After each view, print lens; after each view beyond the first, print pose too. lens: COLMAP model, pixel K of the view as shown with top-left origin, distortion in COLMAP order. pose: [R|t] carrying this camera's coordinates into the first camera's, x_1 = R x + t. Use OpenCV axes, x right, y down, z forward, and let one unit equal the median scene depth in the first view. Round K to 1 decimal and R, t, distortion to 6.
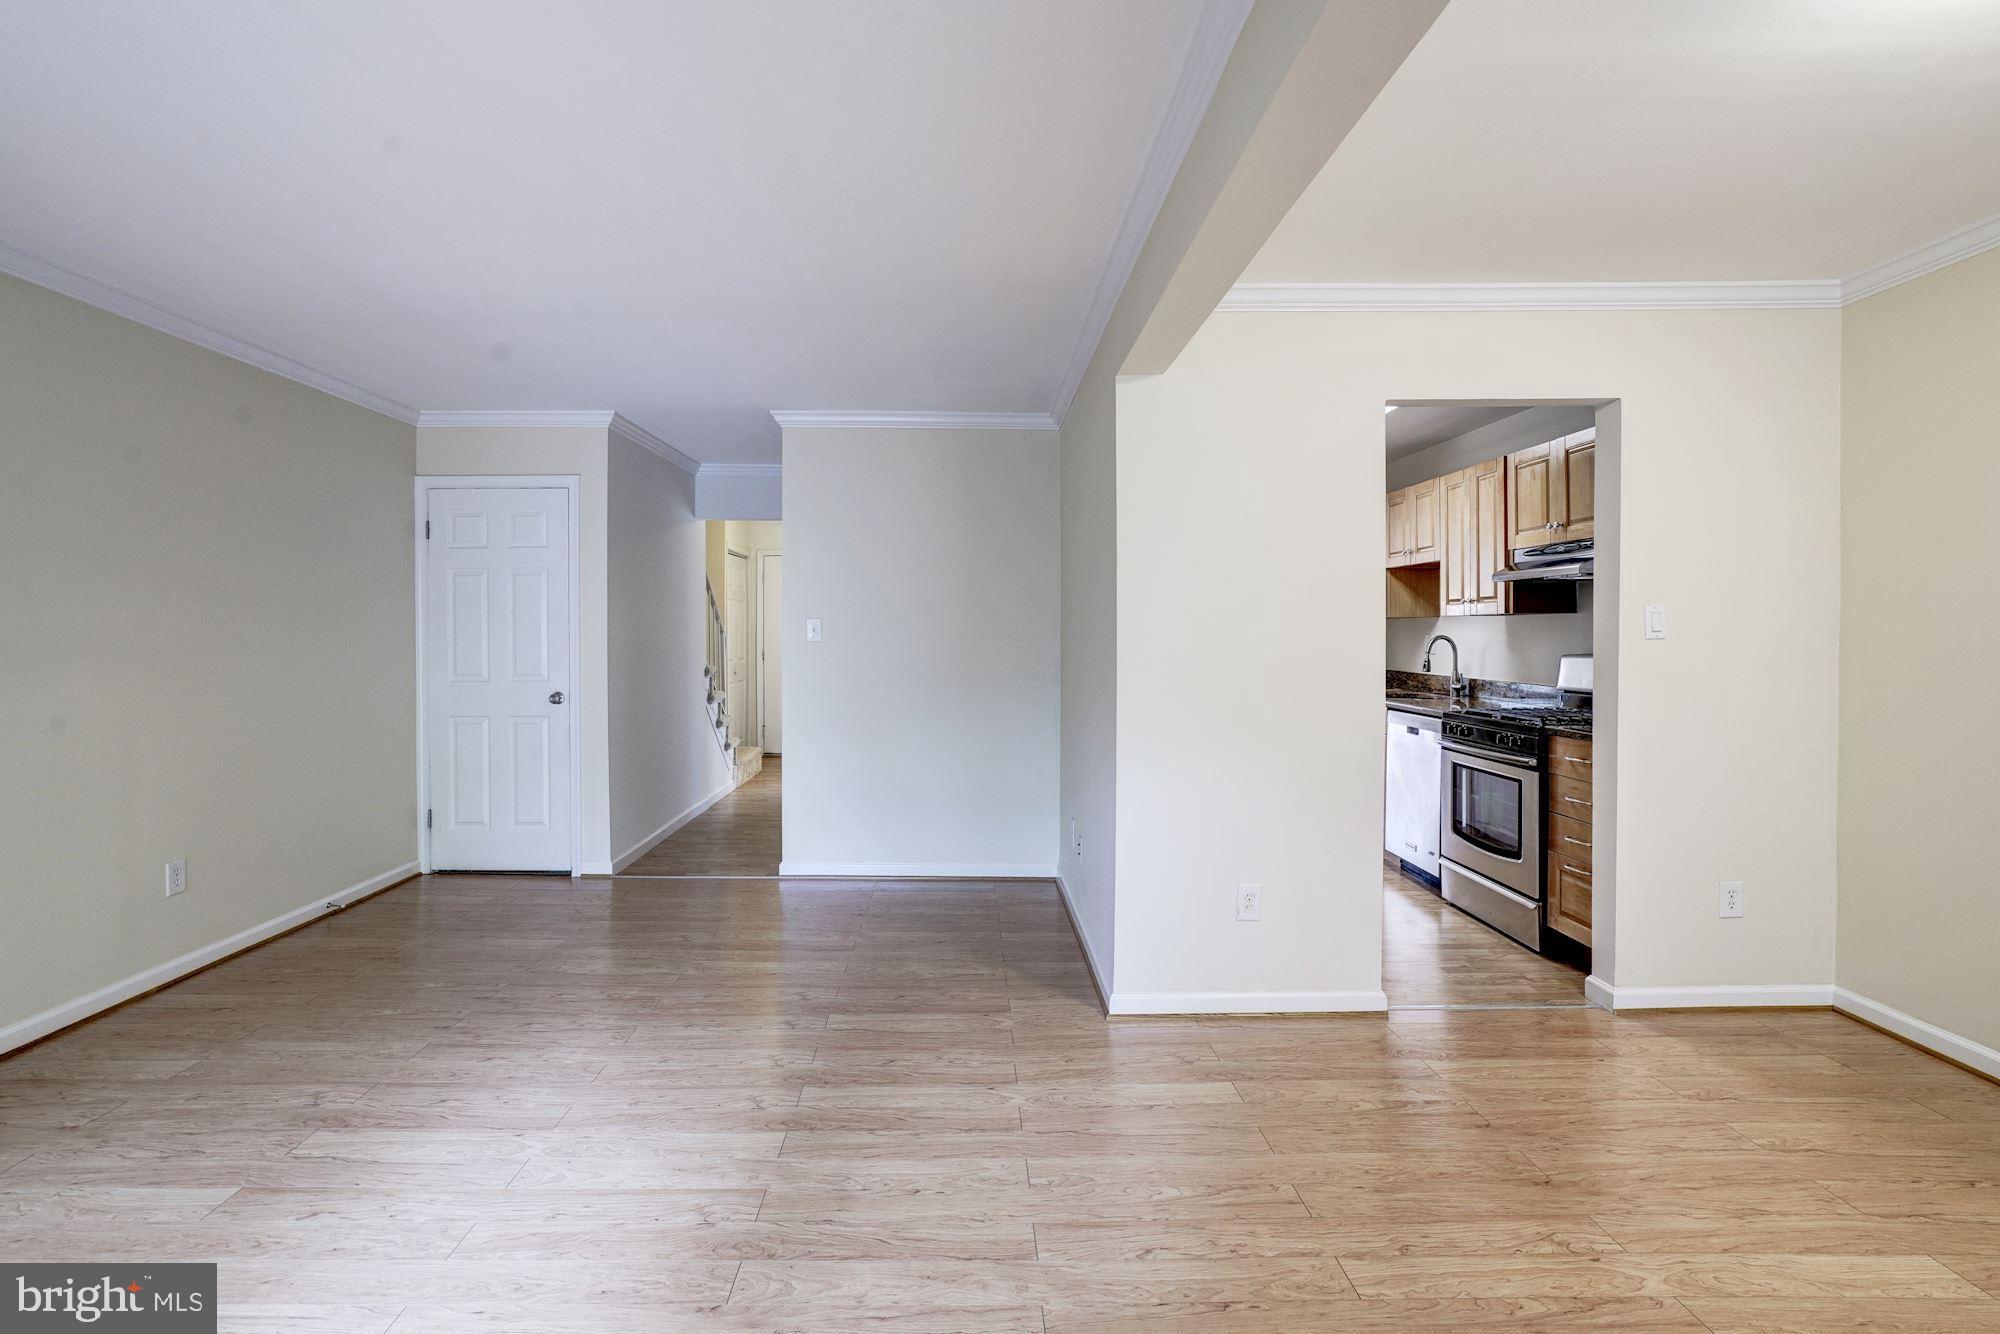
lens RADIAL K [[940.4, 0, 944.4], [0, 940.4, 636.2], [0, 0, 1]] dist [-0.034794, 0.016624]
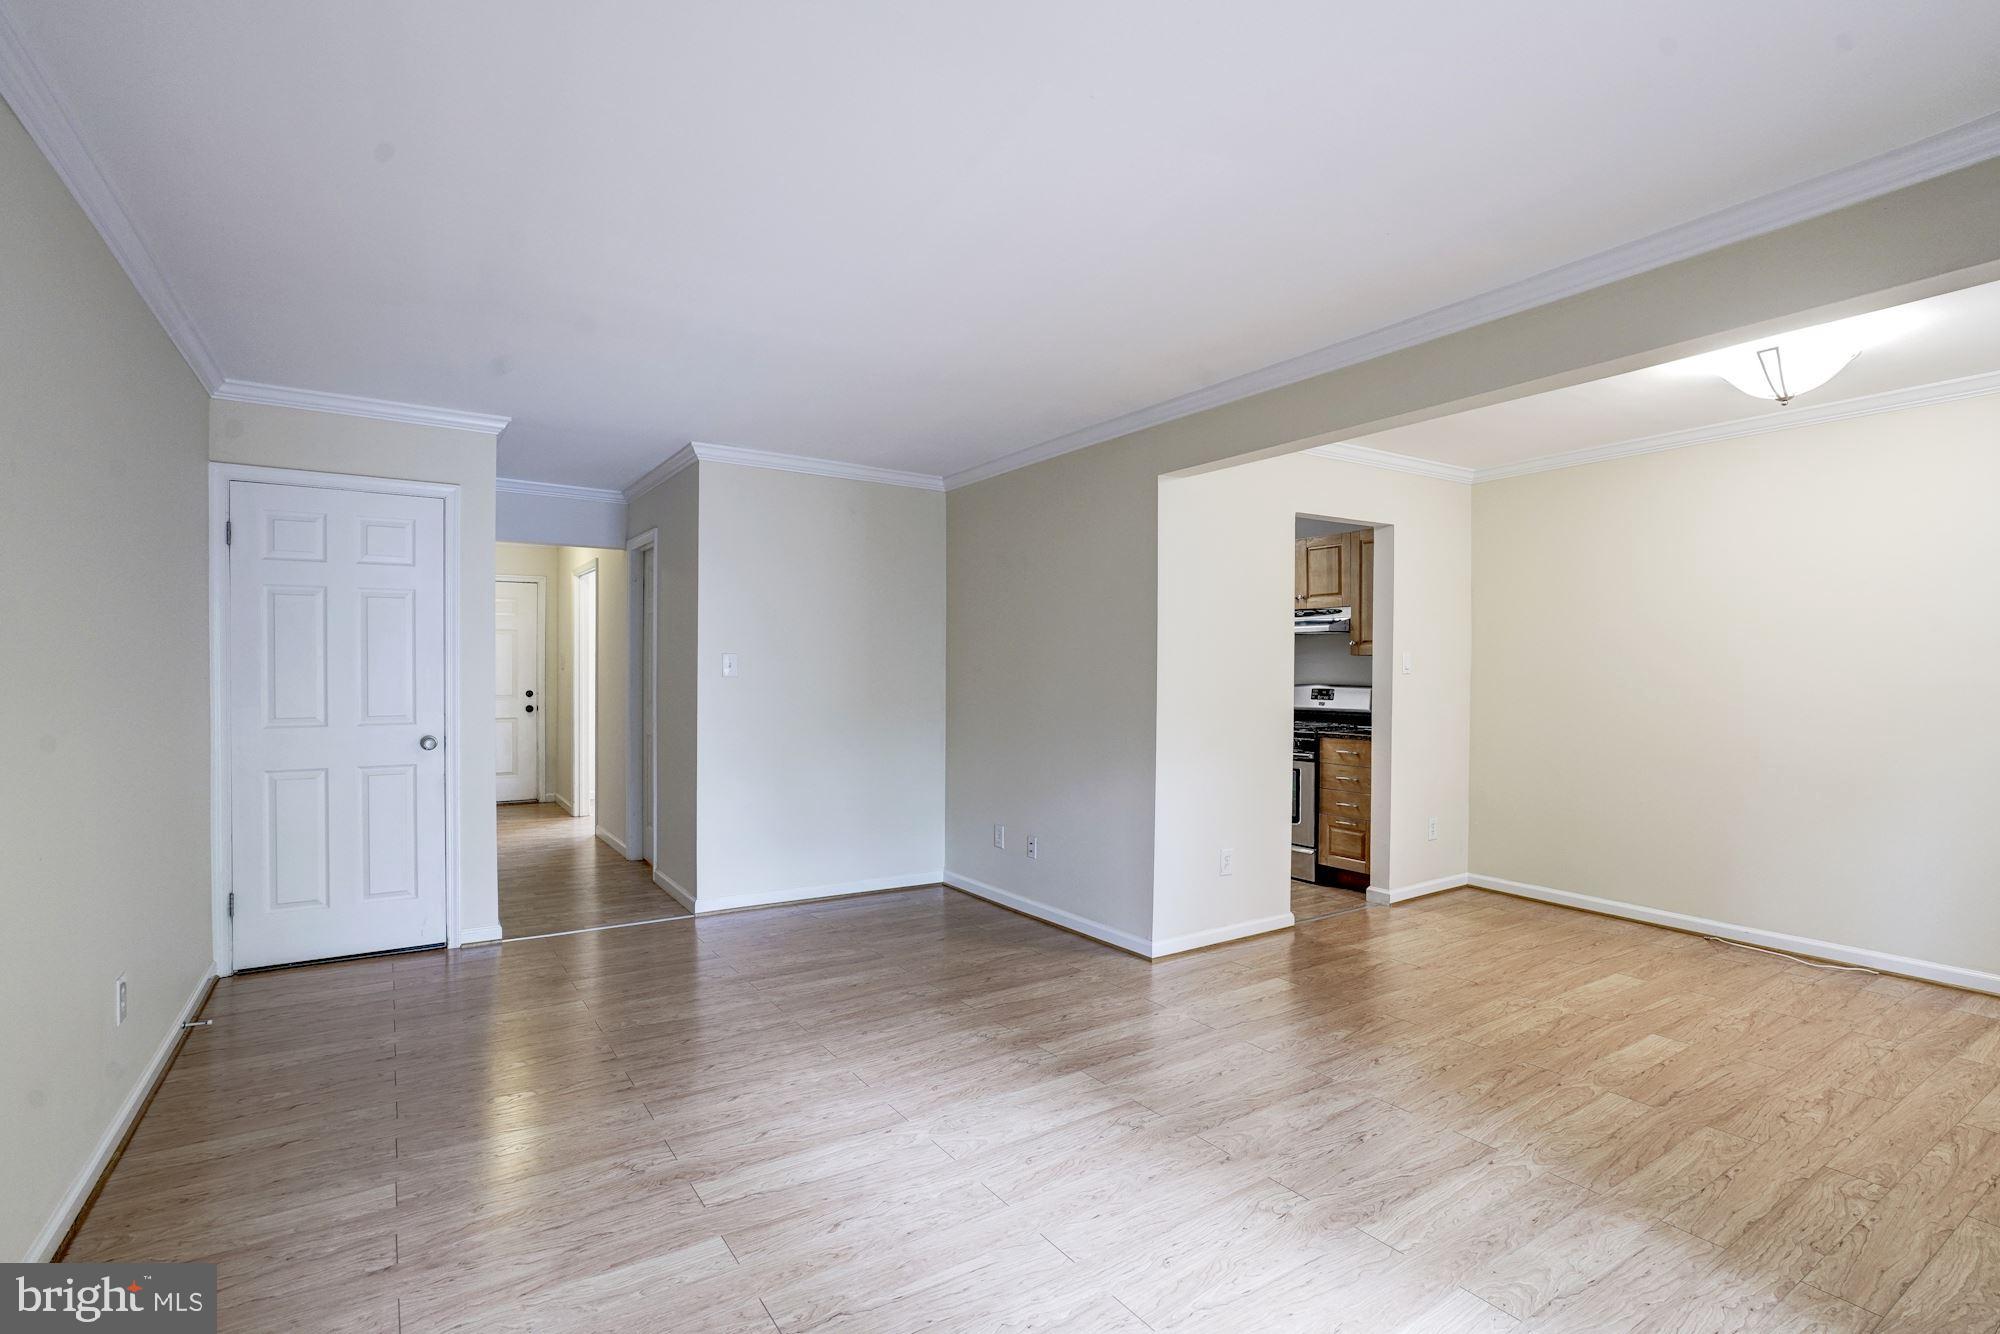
lens RADIAL K [[940.4, 0, 984.0], [0, 940.4, 668.9], [0, 0, 1]] dist [-0.034794, 0.016624]
pose [[0.839935, 0.003195, 0.542678, -0.749136], [-0.002006, 0.999994, -0.002782, 0.000149], [-0.542683, 0.001248, 0.839936, 0.017626]]
